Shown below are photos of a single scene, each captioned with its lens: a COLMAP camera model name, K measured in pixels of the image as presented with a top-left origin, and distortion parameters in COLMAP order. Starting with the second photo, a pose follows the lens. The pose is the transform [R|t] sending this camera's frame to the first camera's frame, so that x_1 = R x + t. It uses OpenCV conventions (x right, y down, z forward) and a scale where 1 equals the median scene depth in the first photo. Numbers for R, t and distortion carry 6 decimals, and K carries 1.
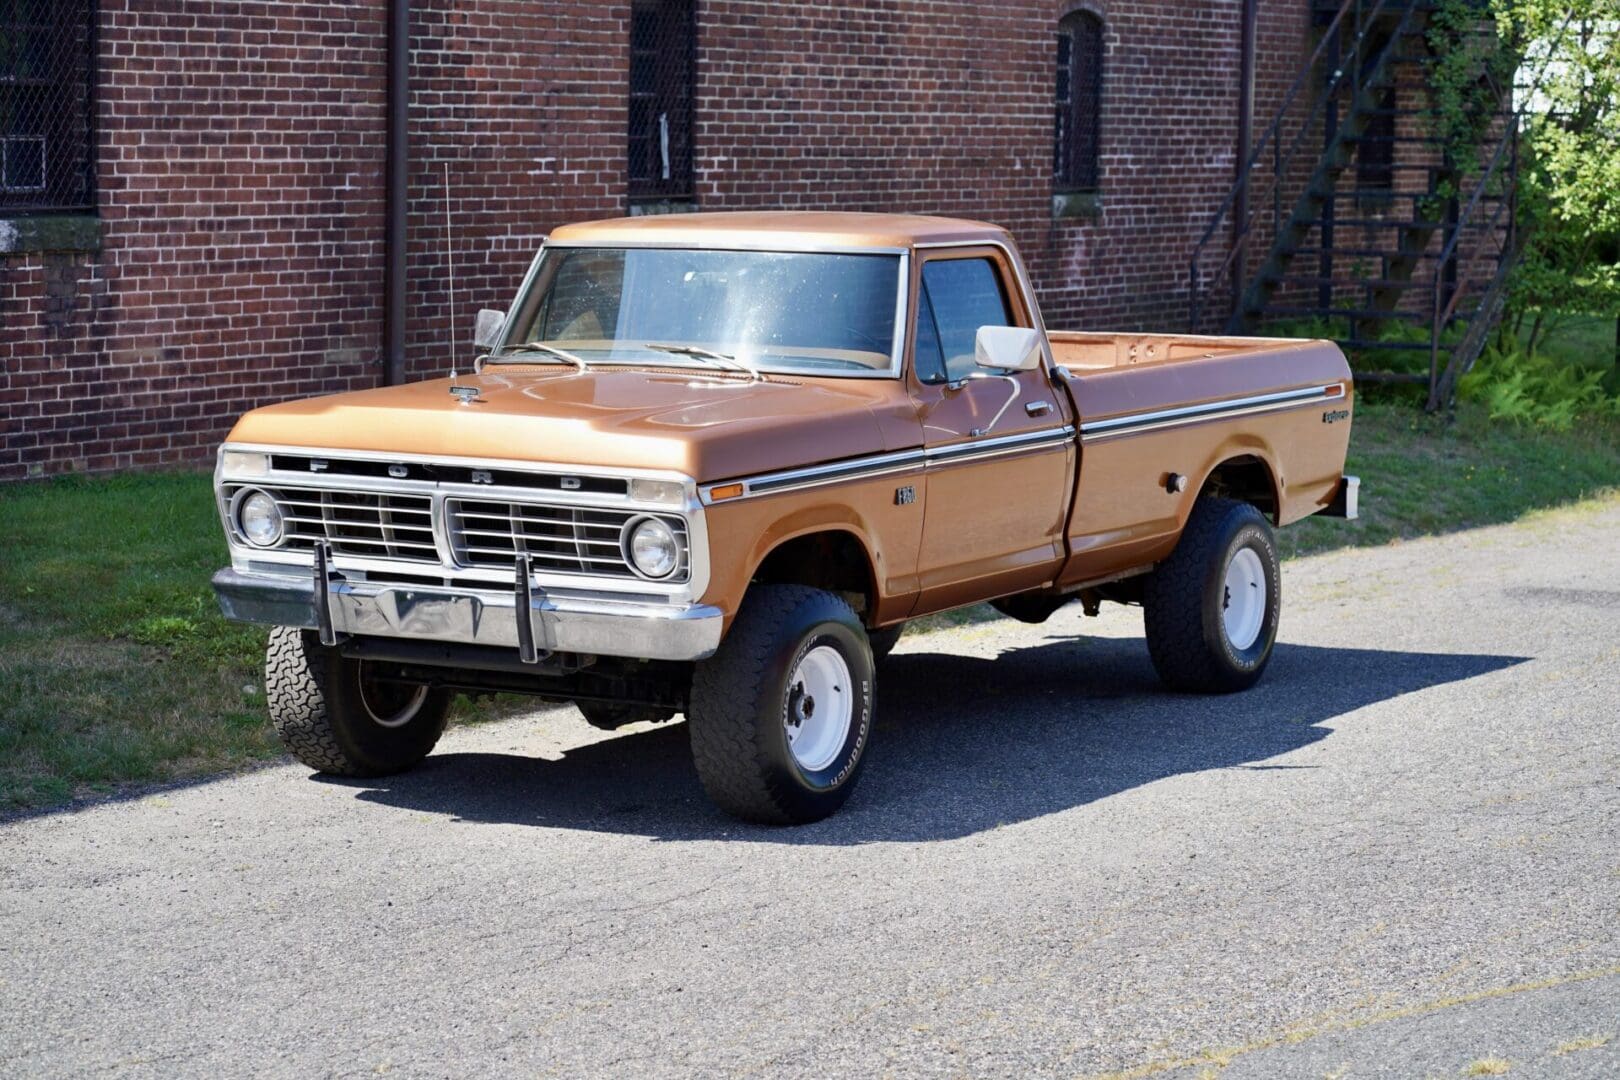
lens RADIAL K [[3805.1, 0, 813.2], [0, 3805.1, 537.2], [0, 0, 1]] dist [0.120488, -2.714099]
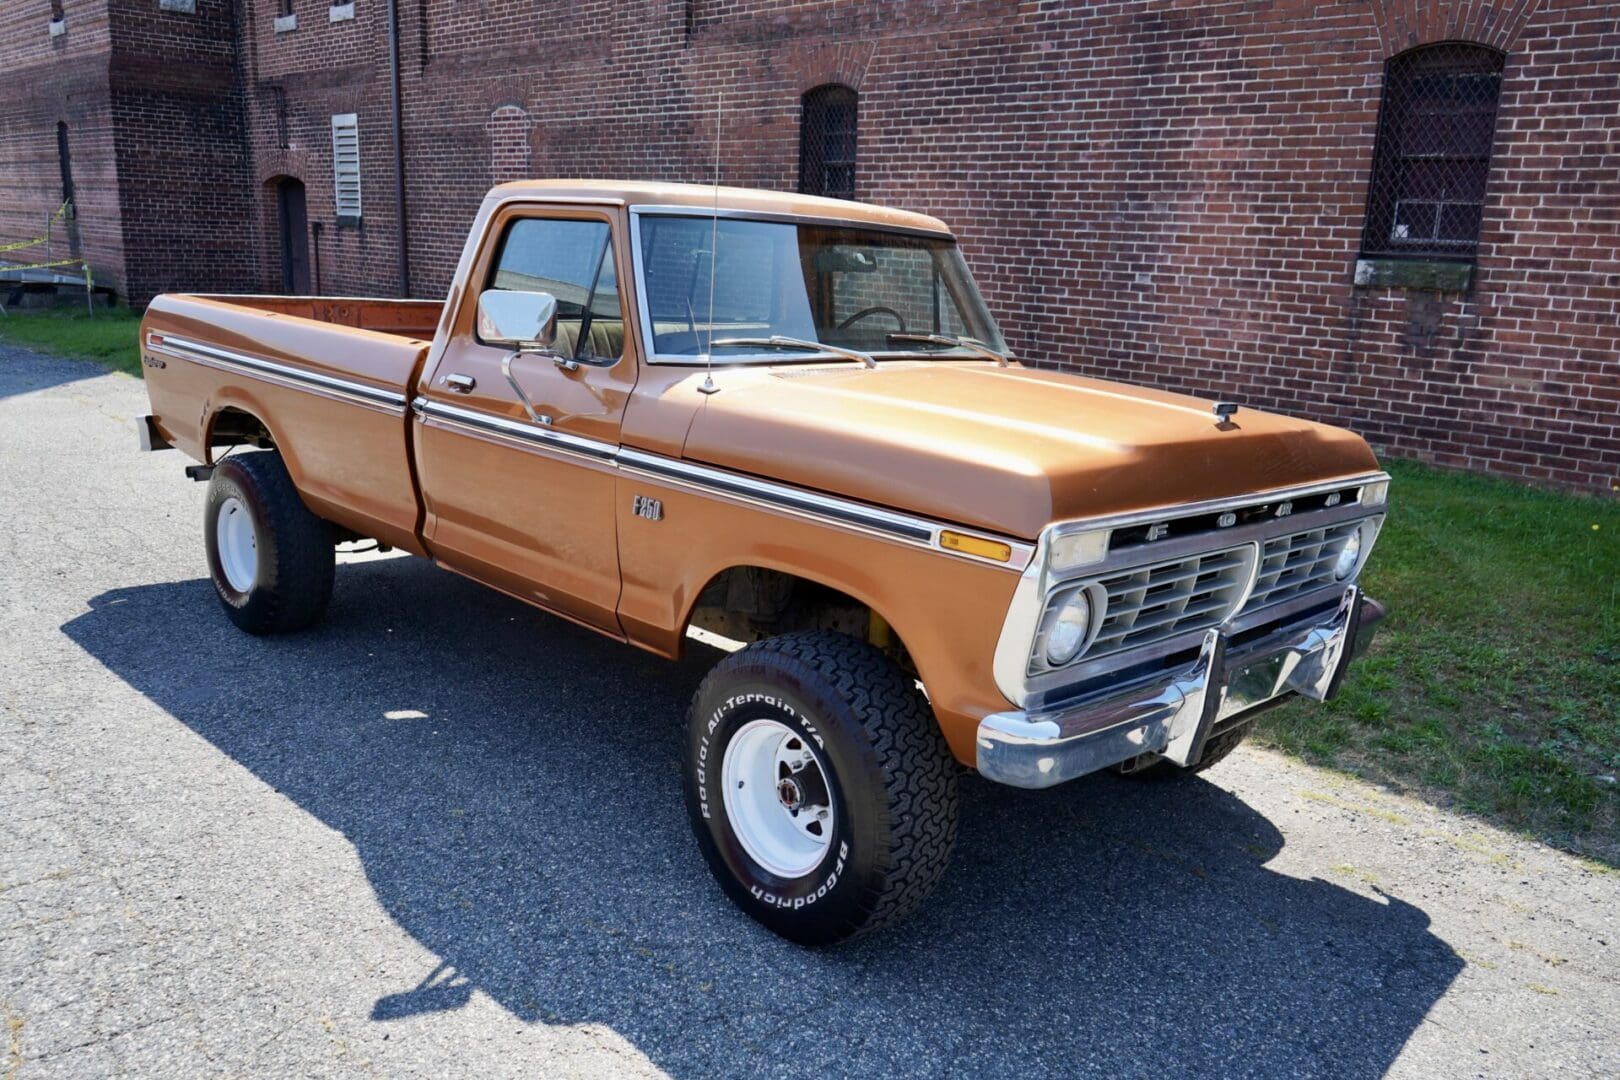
lens RADIAL K [[1296.0, 0, 812.1], [0, 1296.0, 542.7], [0, 0, 1]] dist [-0.005763, 0.004698]
pose [[-0.236682, 0.202285, -0.950296, 0.277911], [-0.150195, 0.958711, 0.241484, -0.064067], [0.959908, 0.199885, -0.196528, 0.859379]]
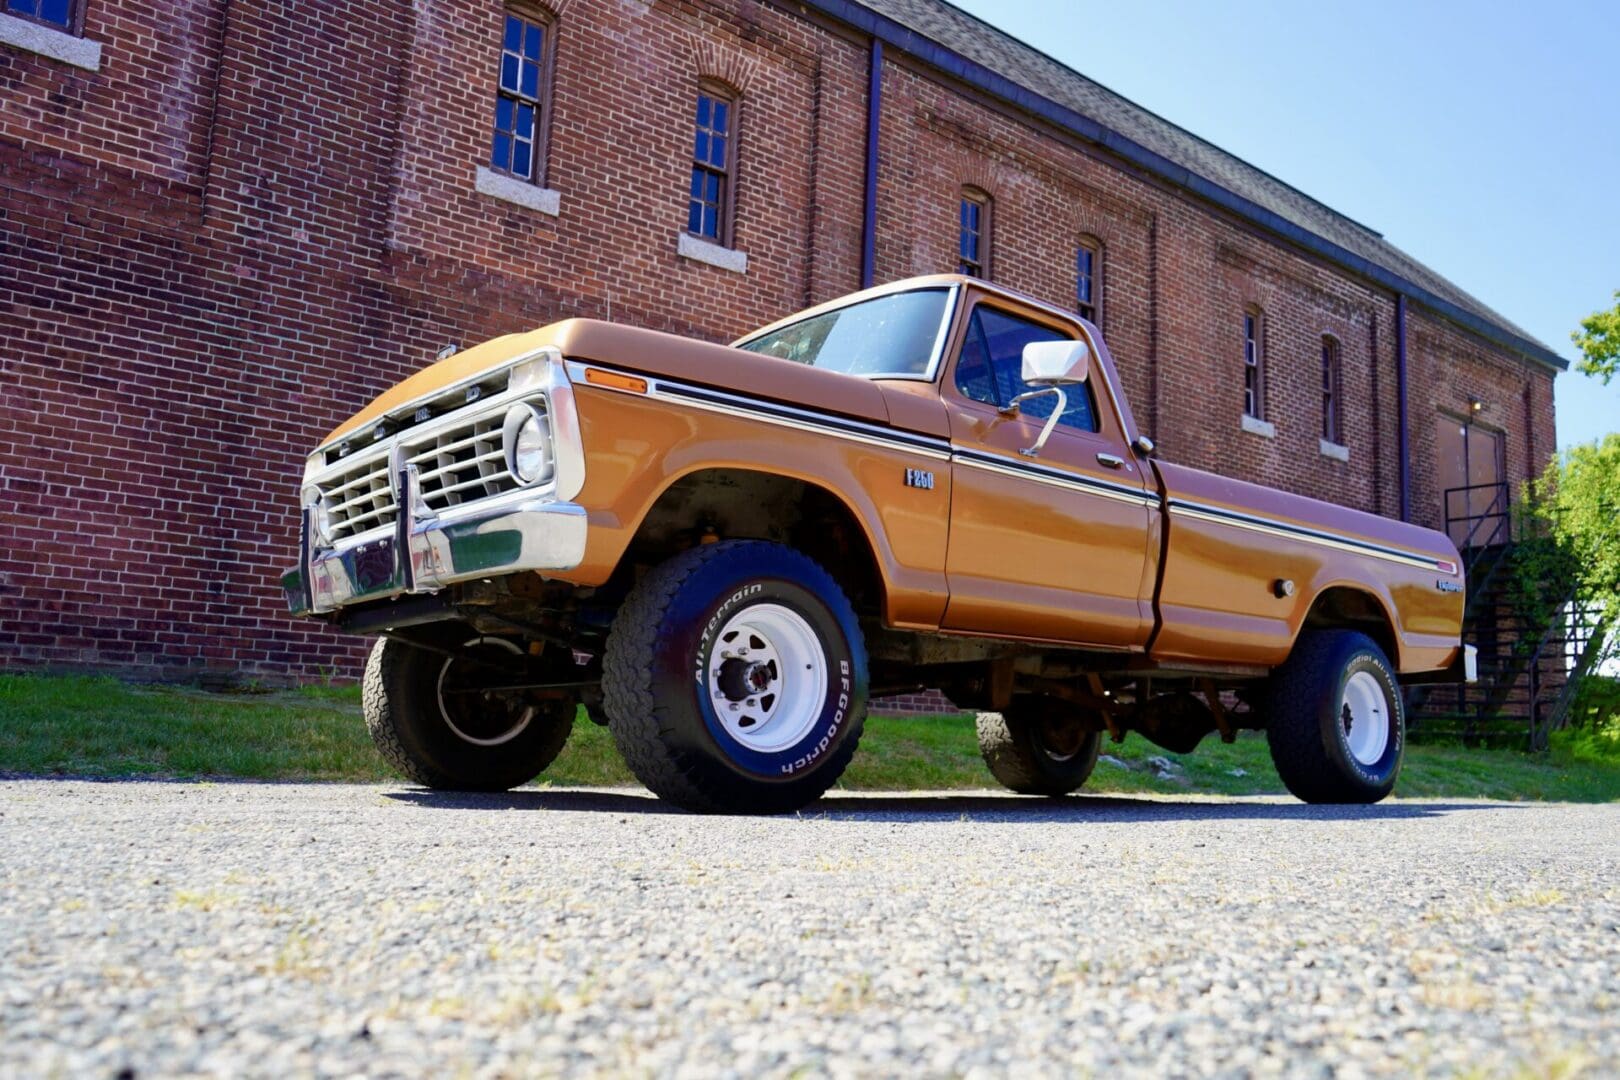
lens RADIAL K [[1291.8, 0, 811.9], [0, 1291.8, 544.4], [0, 0, 1]] dist [-0.026919, 0.024838]
pose [[0.943725, -0.033148, -0.329065, 0.069786], [-0.057259, 0.963564, -0.261277, 0.059890], [0.325736, 0.265416, 0.907442, 0.483672]]
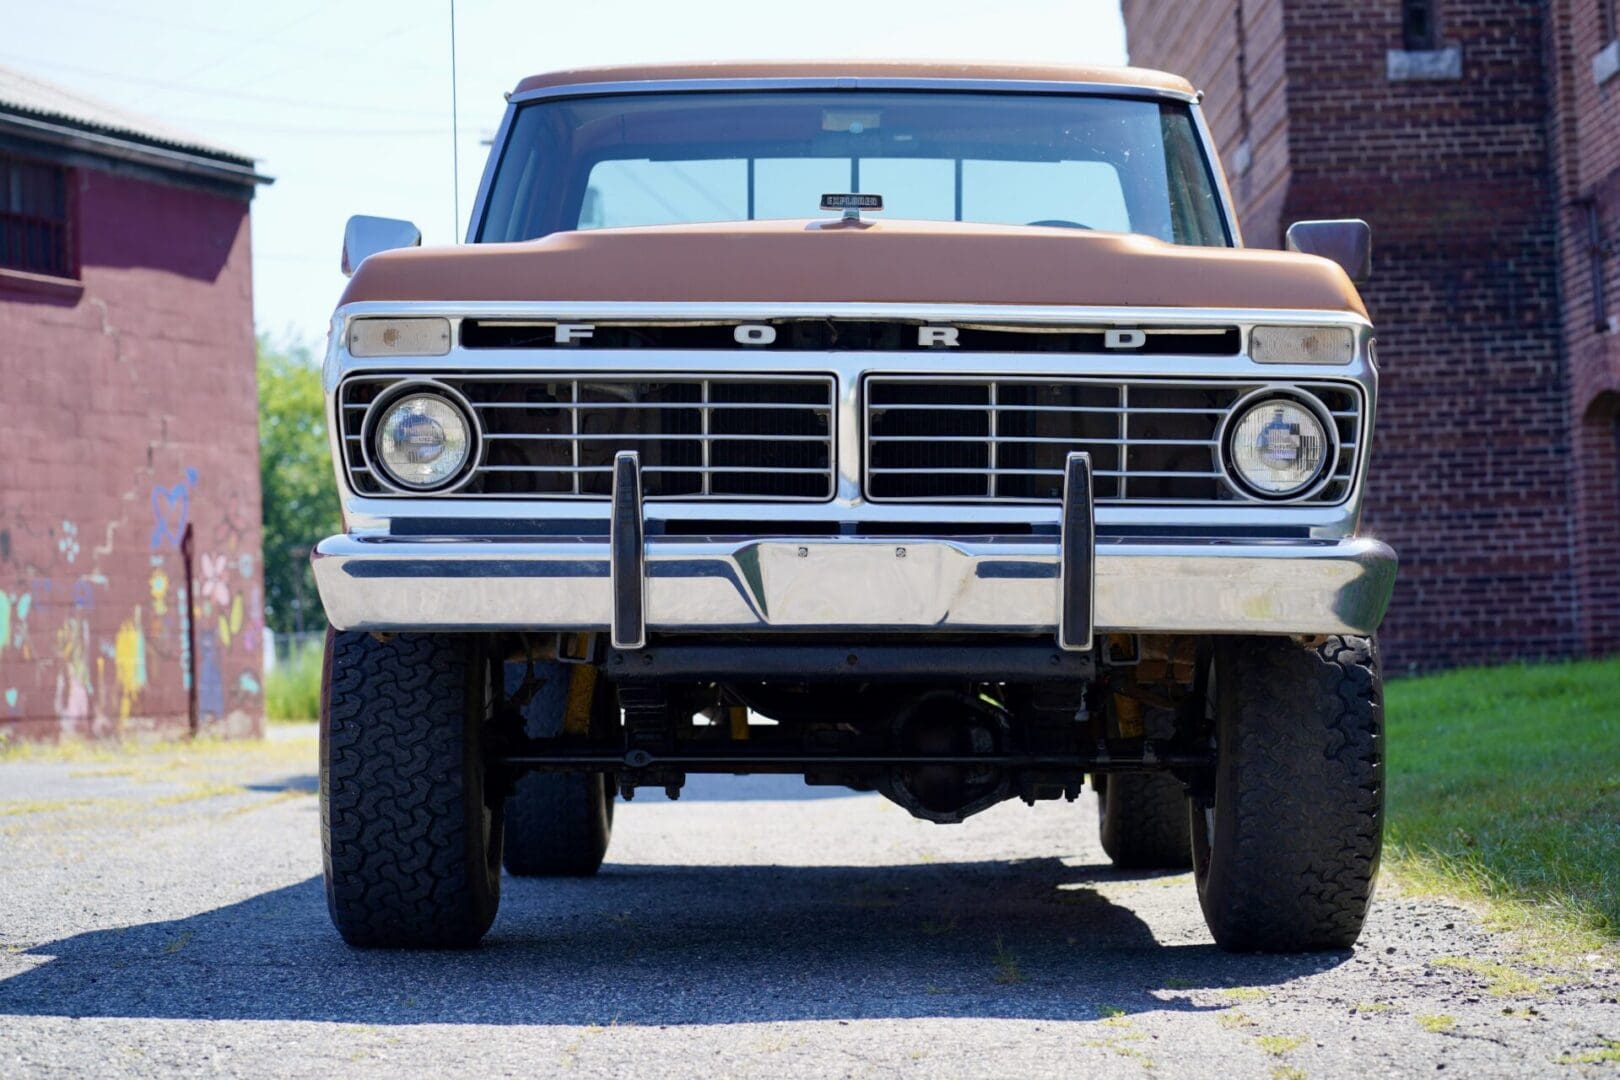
lens RADIAL K [[3922.8, 0, 815.1], [0, 3922.8, 518.5], [0, 0, 1]] dist [0.175083, -3.066270]
pose [[-0.846421, -0.014263, -0.532324, 0.293961], [-0.041362, 0.998382, 0.039017, -0.030741], [0.530906, 0.055042, -0.845641, 1.198245]]
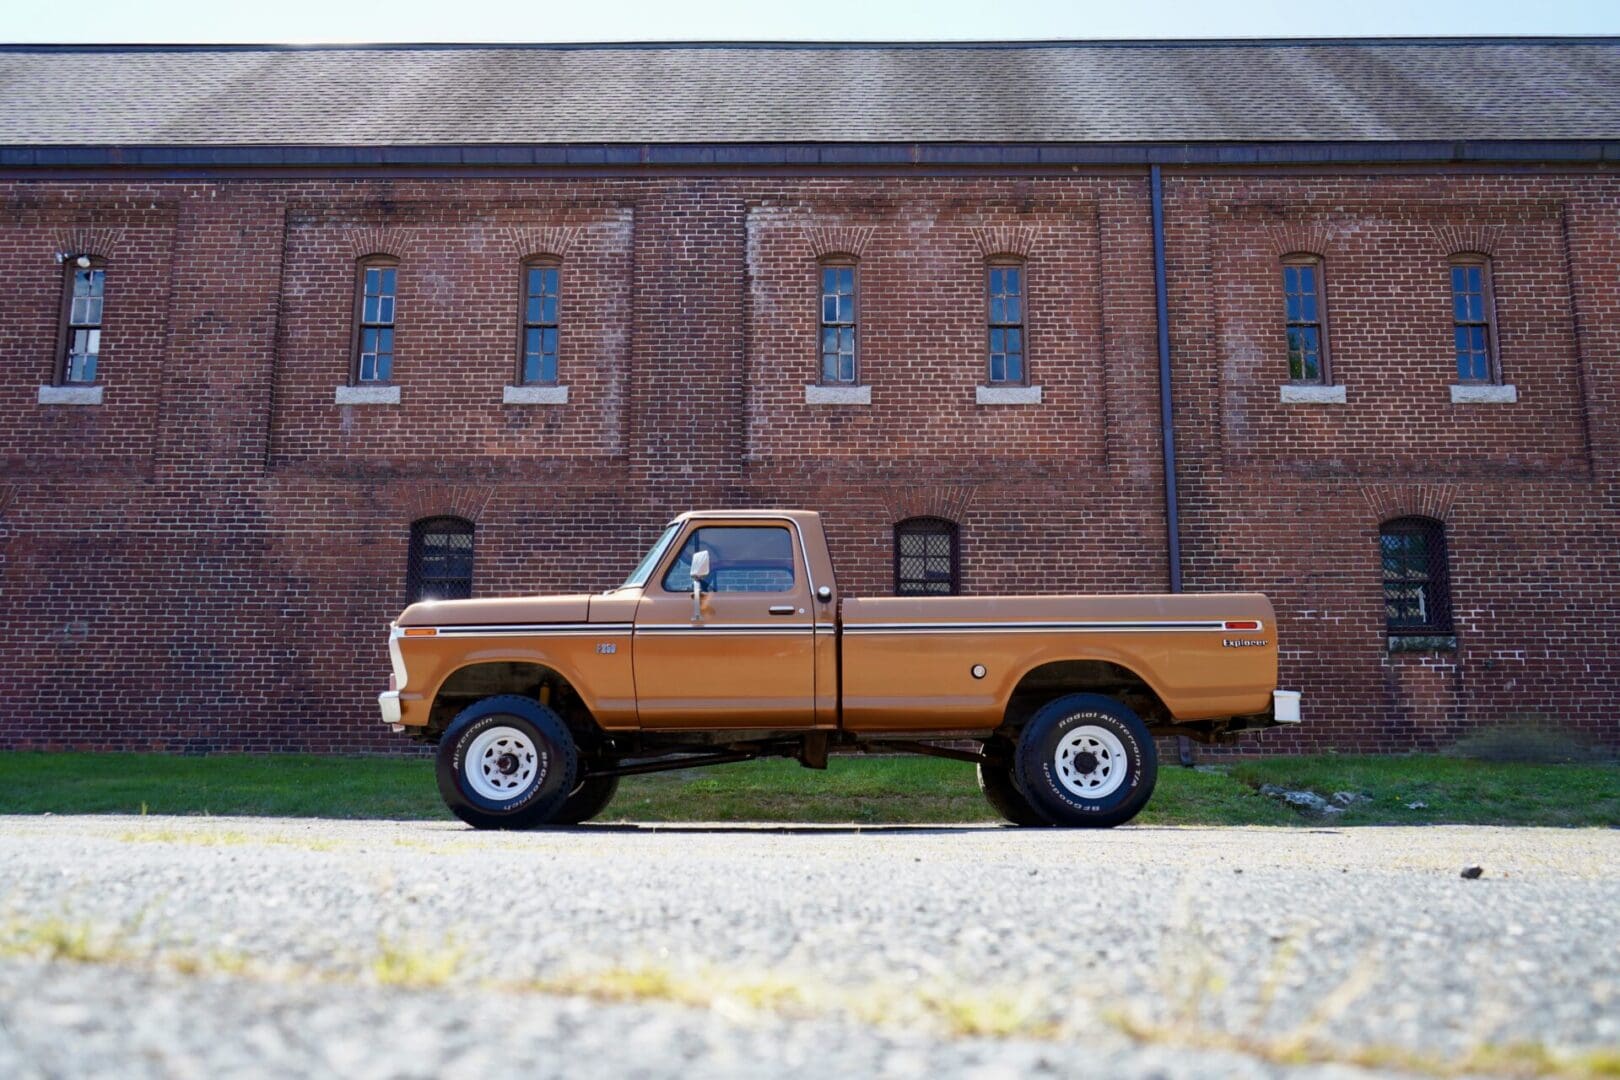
lens RADIAL K [[1298.7, 0, 811.6], [0, 1298.7, 541.9], [0, 0, 1]] dist [-0.012523, 0.010267]
pose [[0.512830, -0.168407, -0.841810, 0.391863], [-0.090454, 0.964513, -0.248059, 0.054441], [0.853712, 0.203357, 0.479398, 0.536230]]
